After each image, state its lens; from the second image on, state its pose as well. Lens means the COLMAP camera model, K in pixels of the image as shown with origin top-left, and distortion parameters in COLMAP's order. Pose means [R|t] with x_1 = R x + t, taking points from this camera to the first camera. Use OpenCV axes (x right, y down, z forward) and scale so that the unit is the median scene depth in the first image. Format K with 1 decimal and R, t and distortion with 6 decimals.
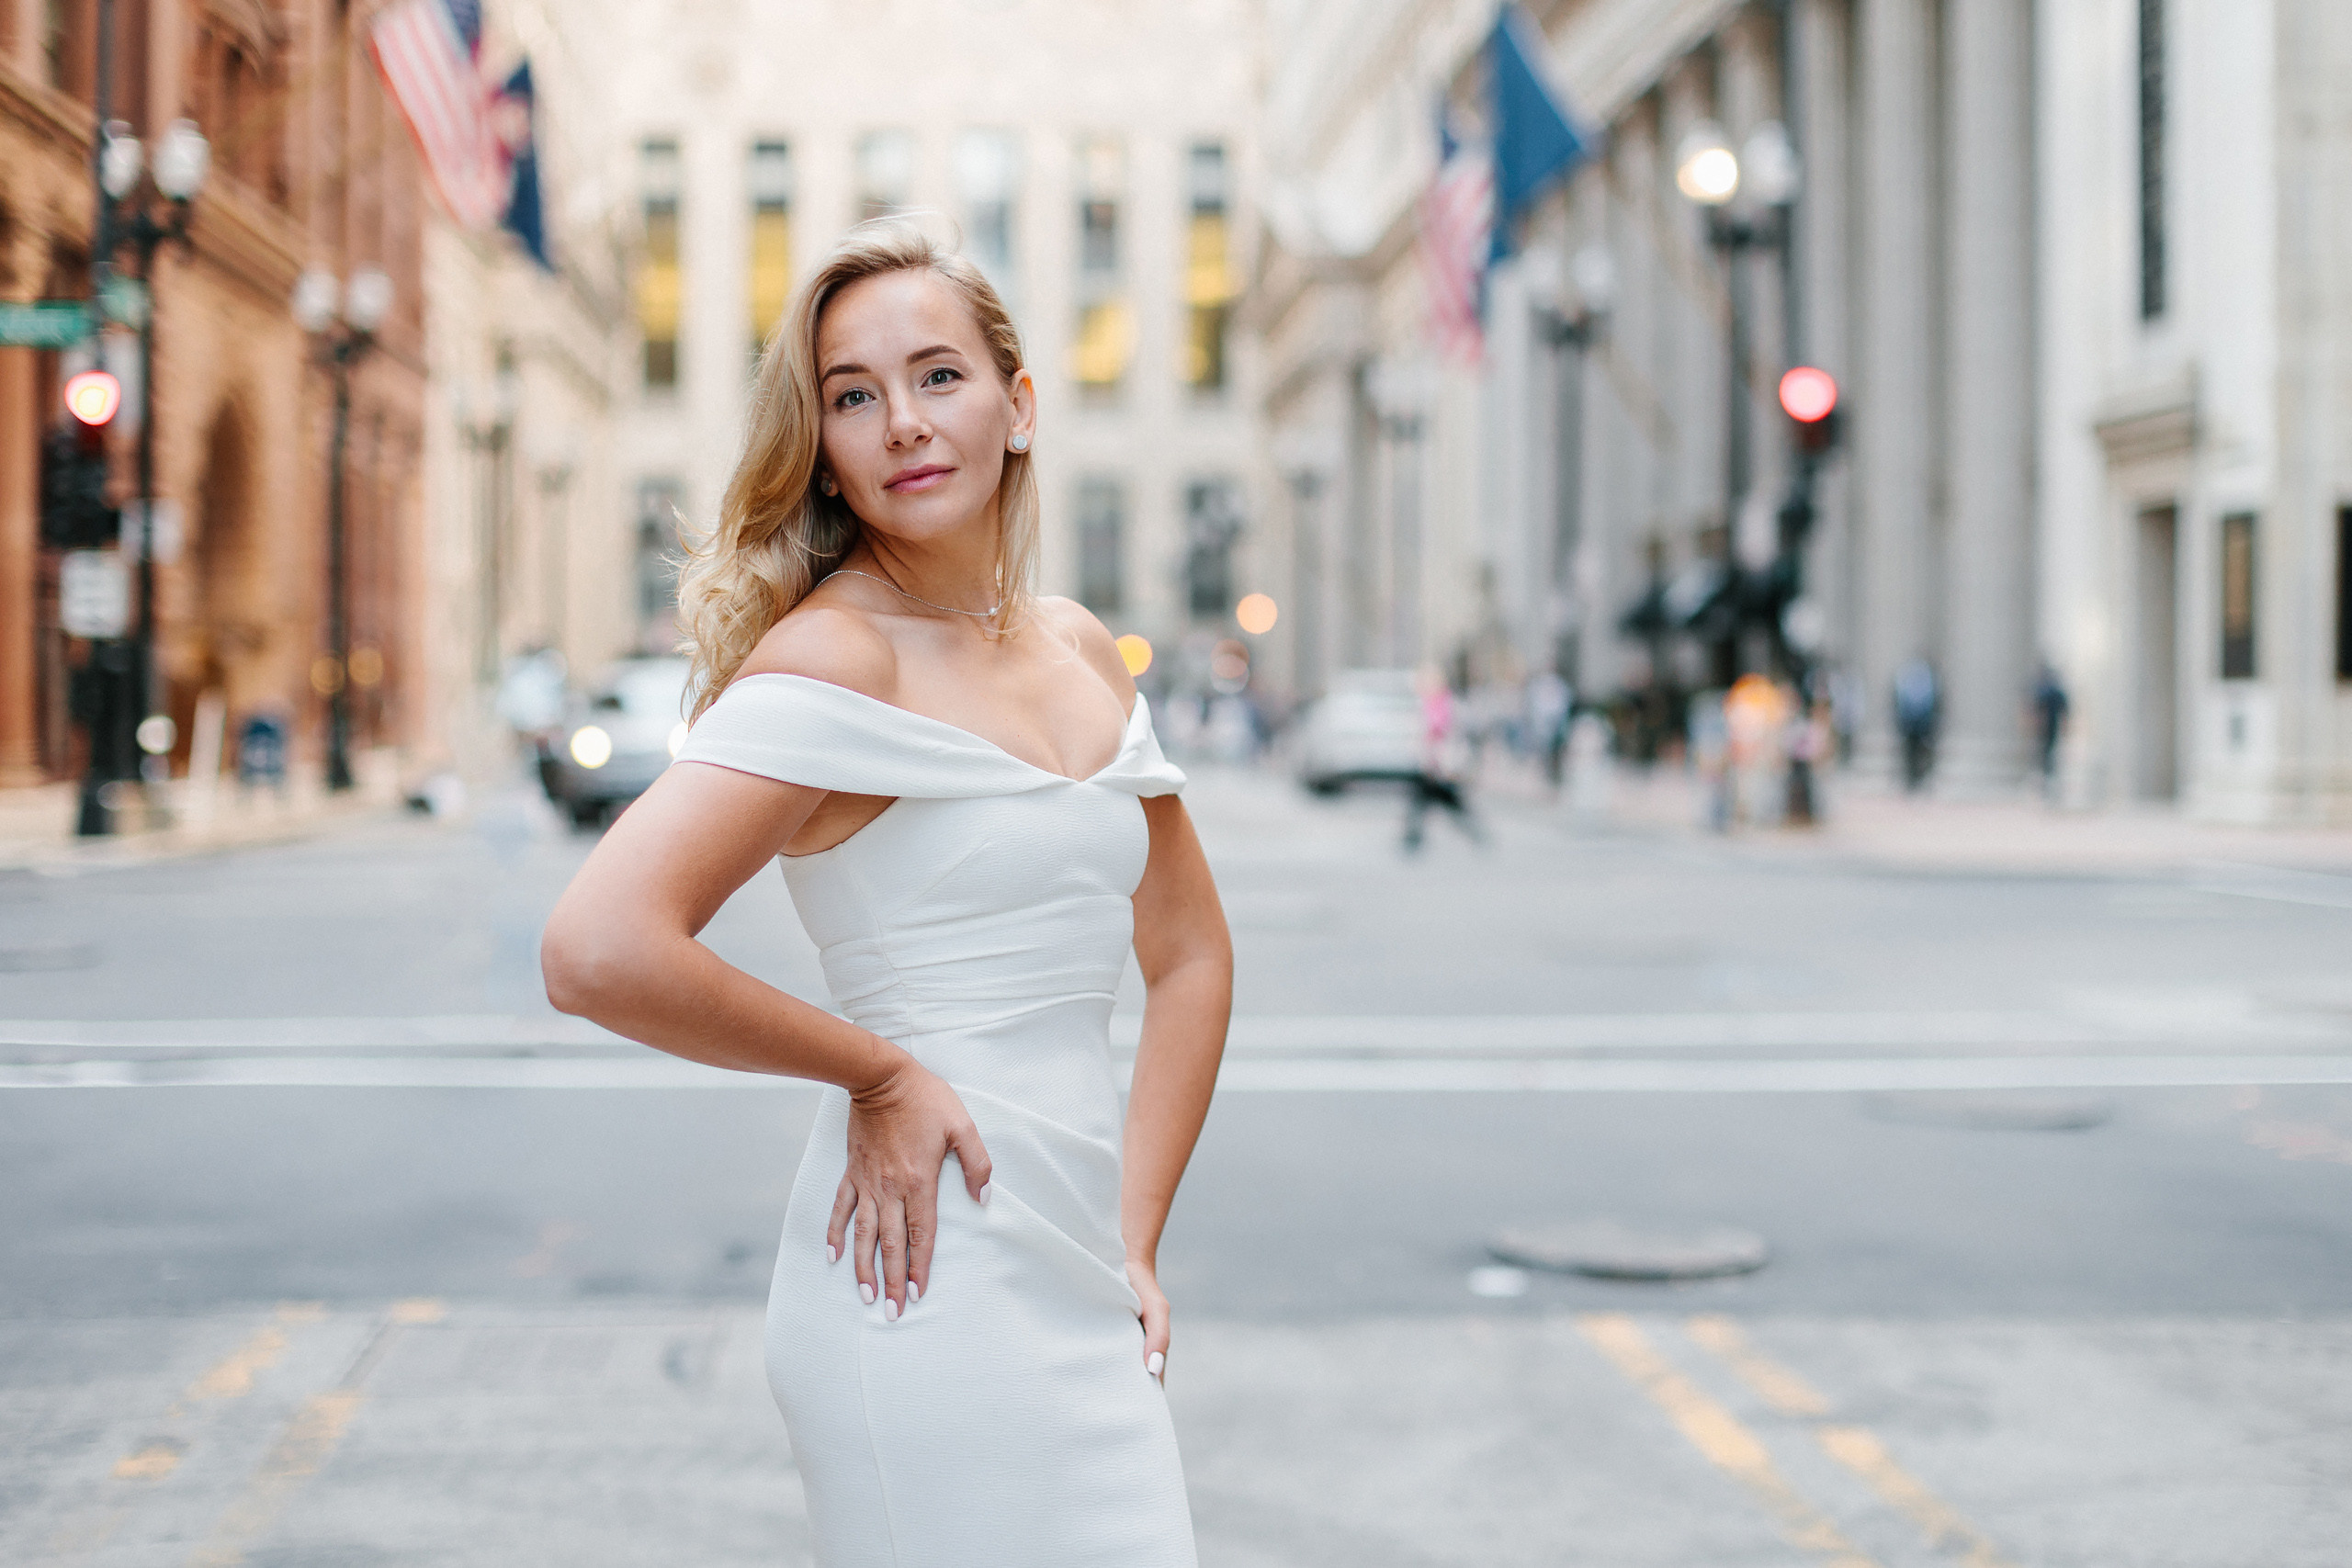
lens RADIAL K [[3506.2, 0, 1207.1], [0, 3506.2, 779.4], [0, 0, 1]] dist [-0.124850, 0.094745]
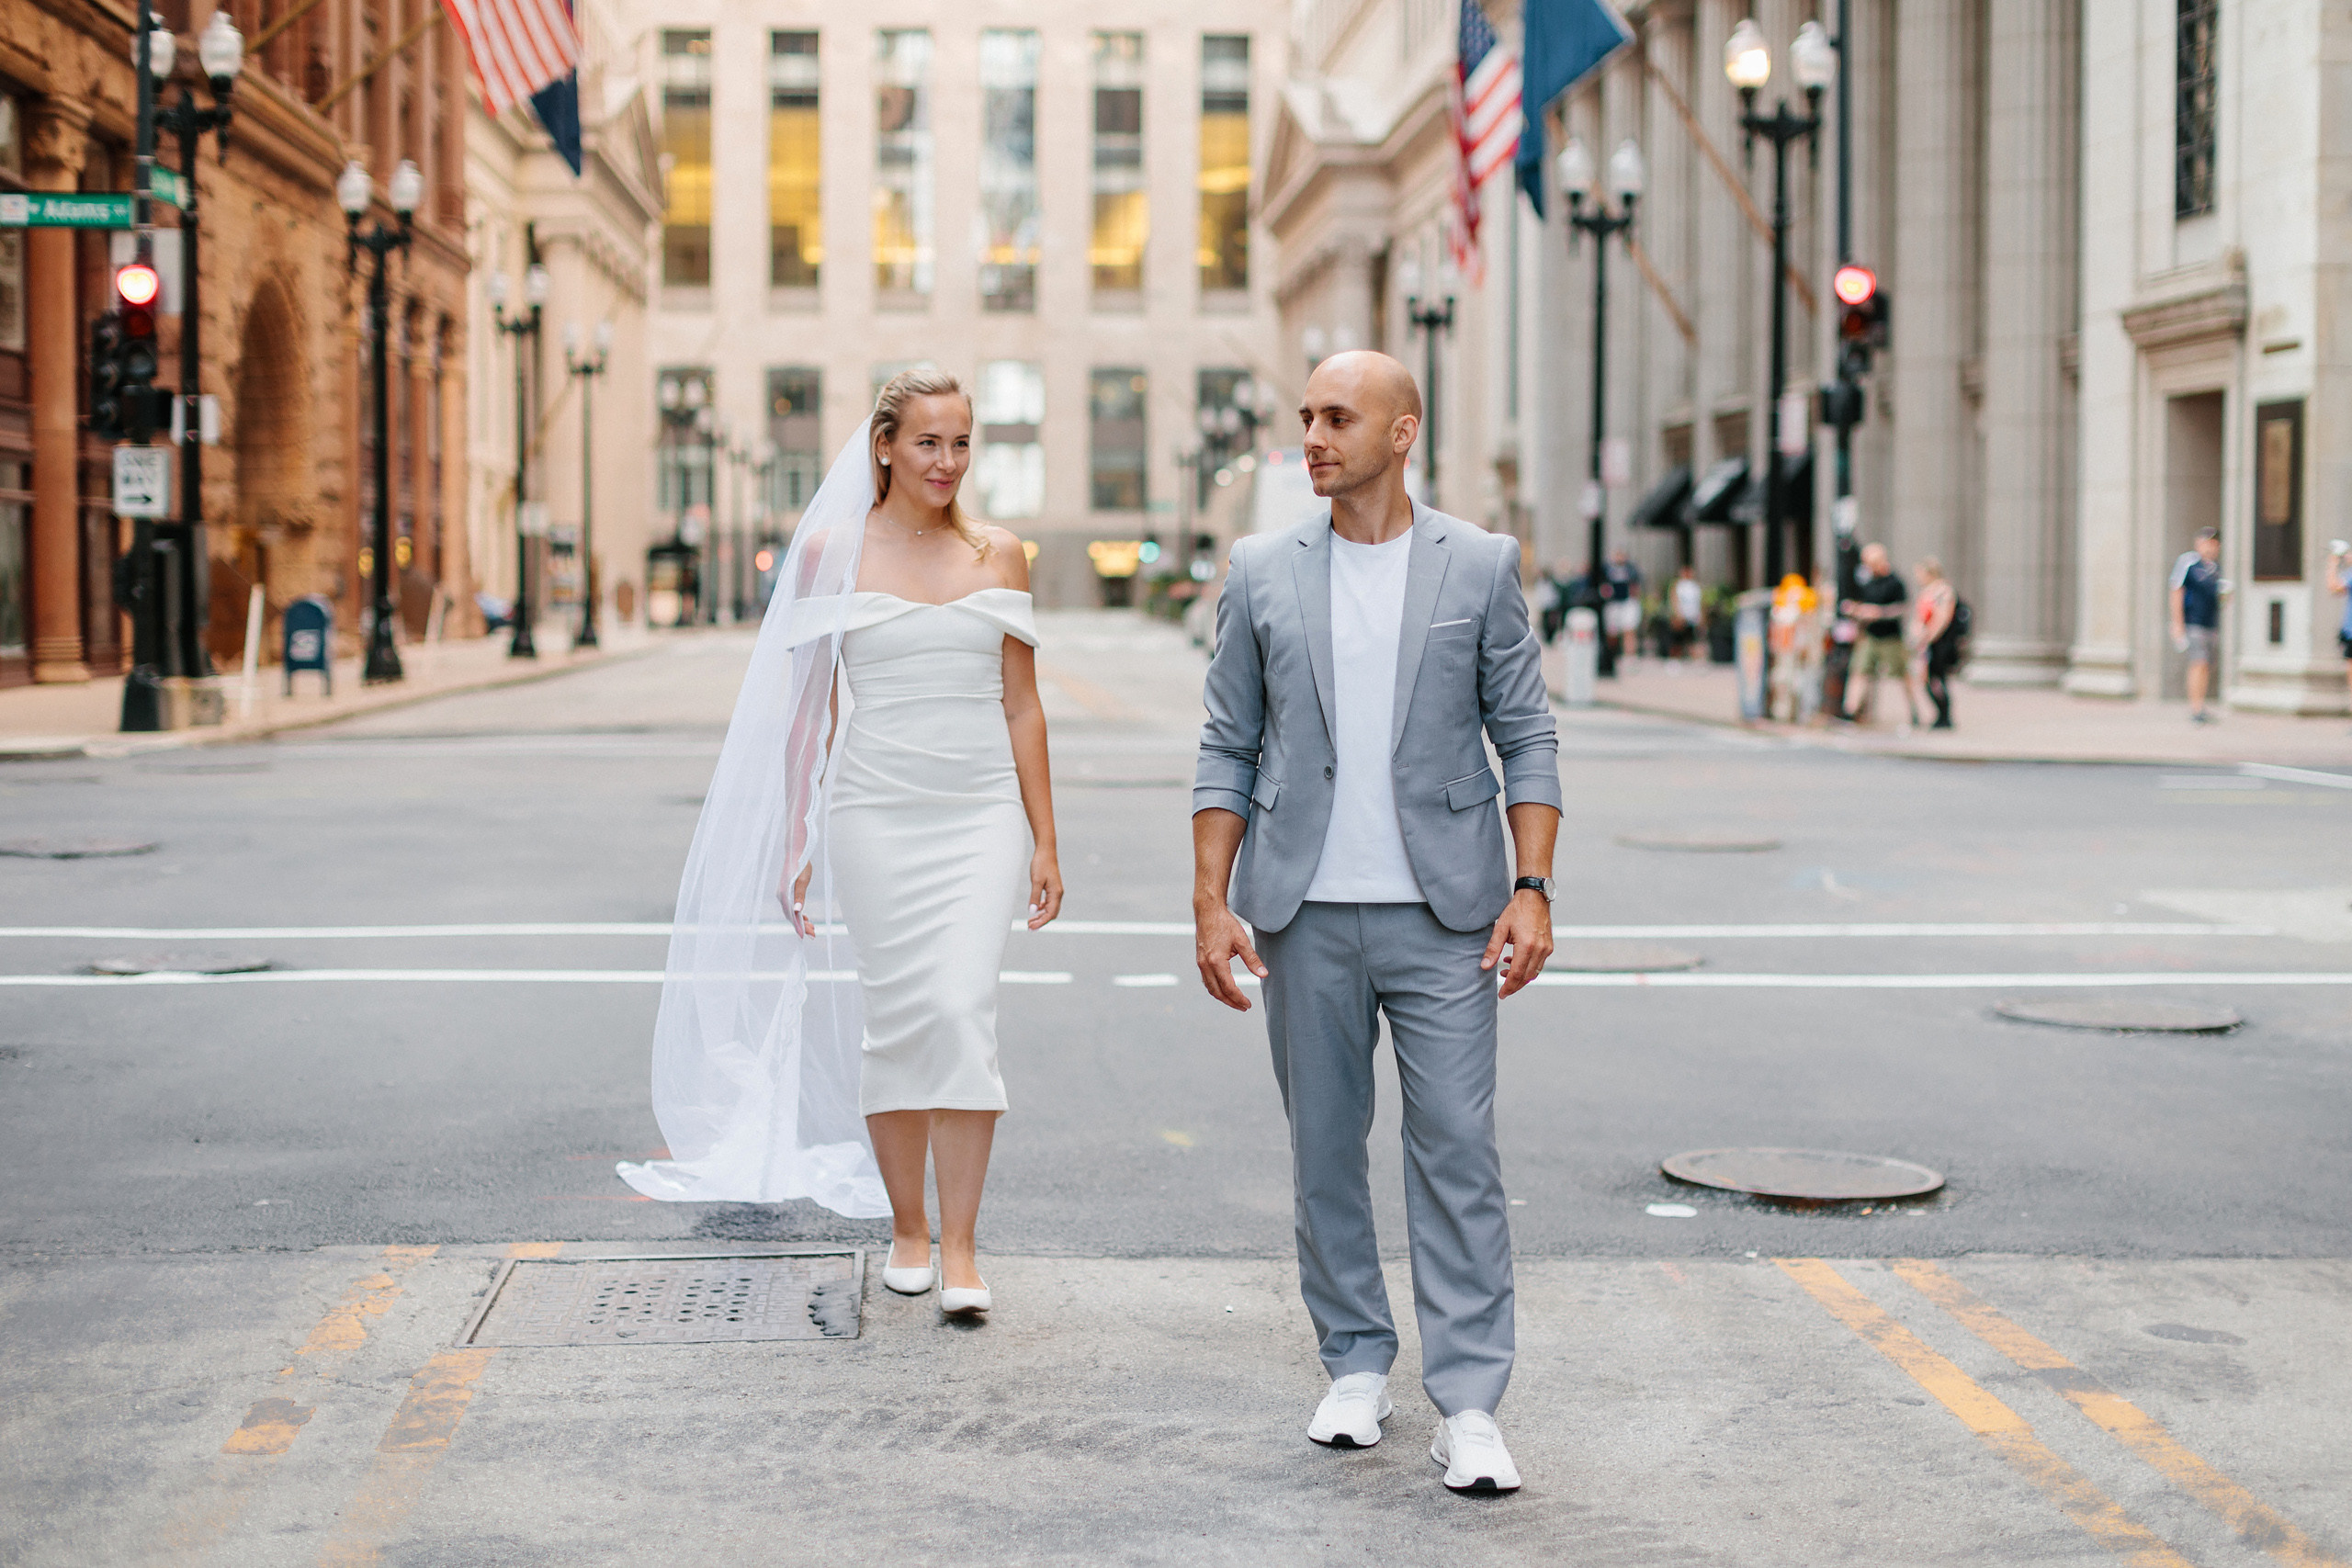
lens RADIAL K [[3407.2, 0, 1197.2], [0, 3407.2, 804.4], [0, 0, 1]] dist [-0.128658, 0.069661]
pose [[0.999989, 0.003275, -0.003420, -0.009648], [-0.003131, 0.999149, 0.041134, -0.000785], [0.003552, -0.041123, 0.999148, 0.020573]]
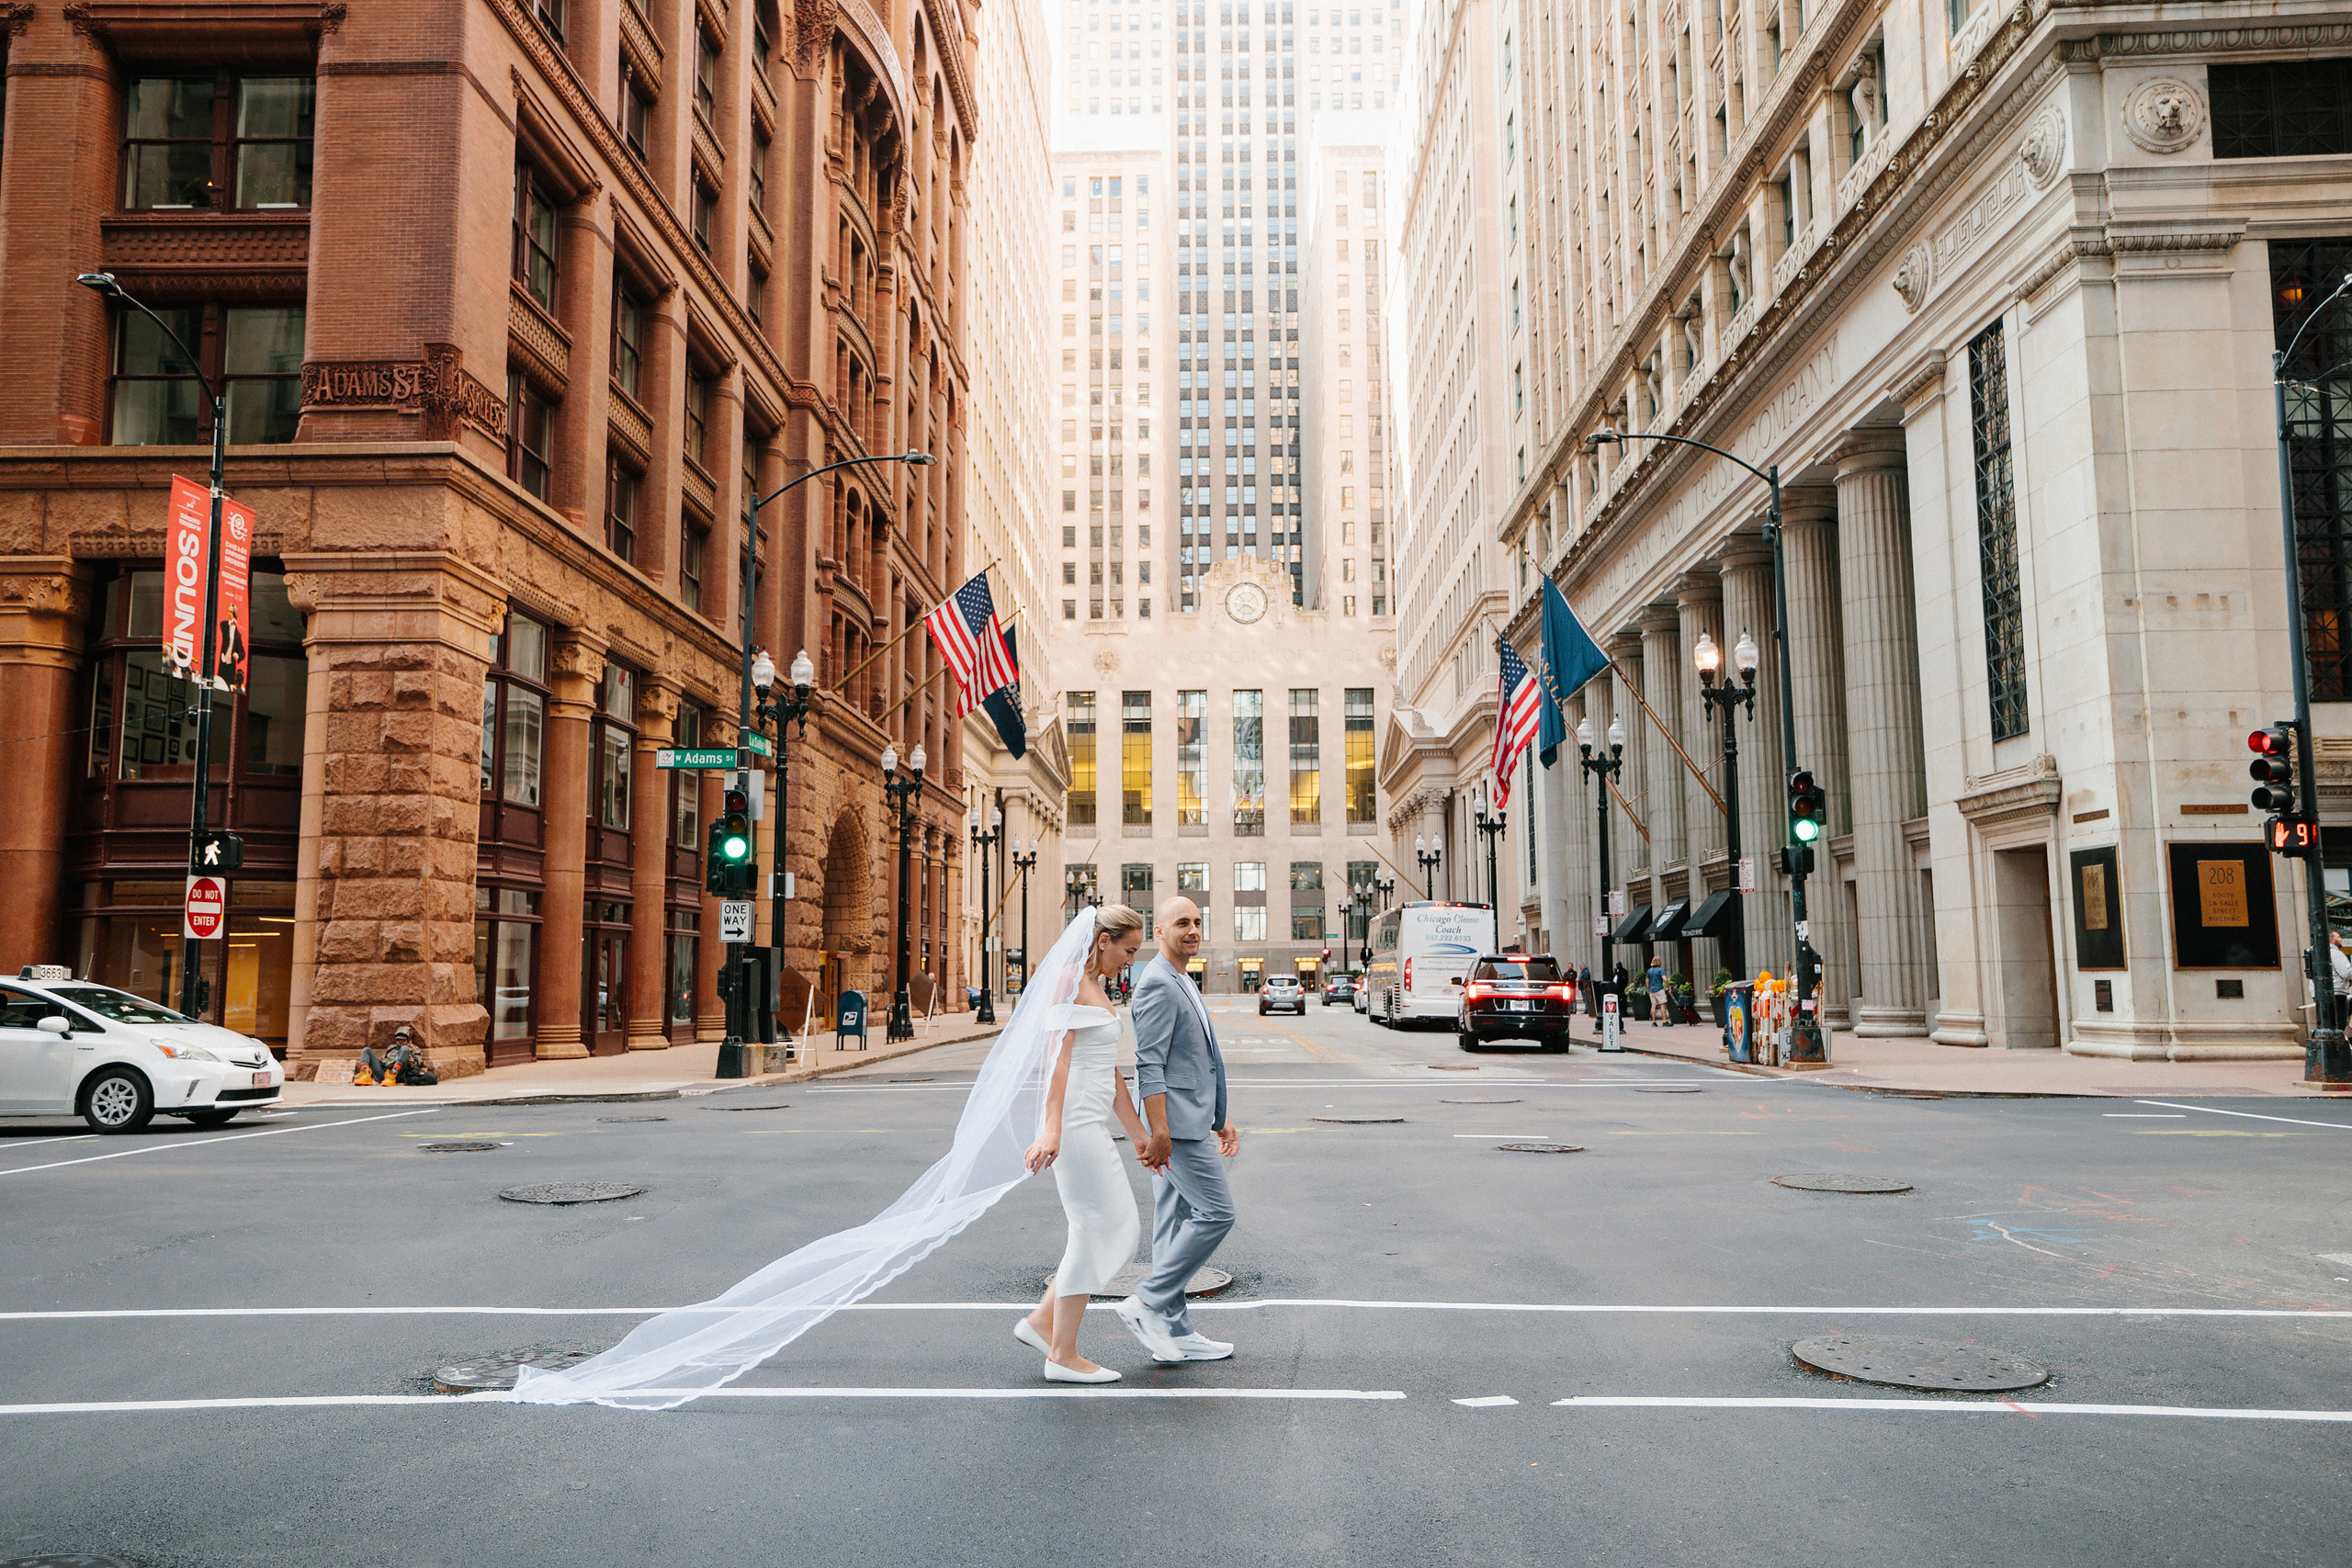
lens RADIAL K [[1677.0, 0, 1138.7], [0, 1677.0, 762.9], [0, 0, 1]] dist [0.003358, 0.062039]
pose [[0.992569, -0.022860, -0.119518, -0.027338], [0.004675, 0.988634, -0.150267, -0.005461], [0.121594, 0.148591, 0.981395, 0.176792]]
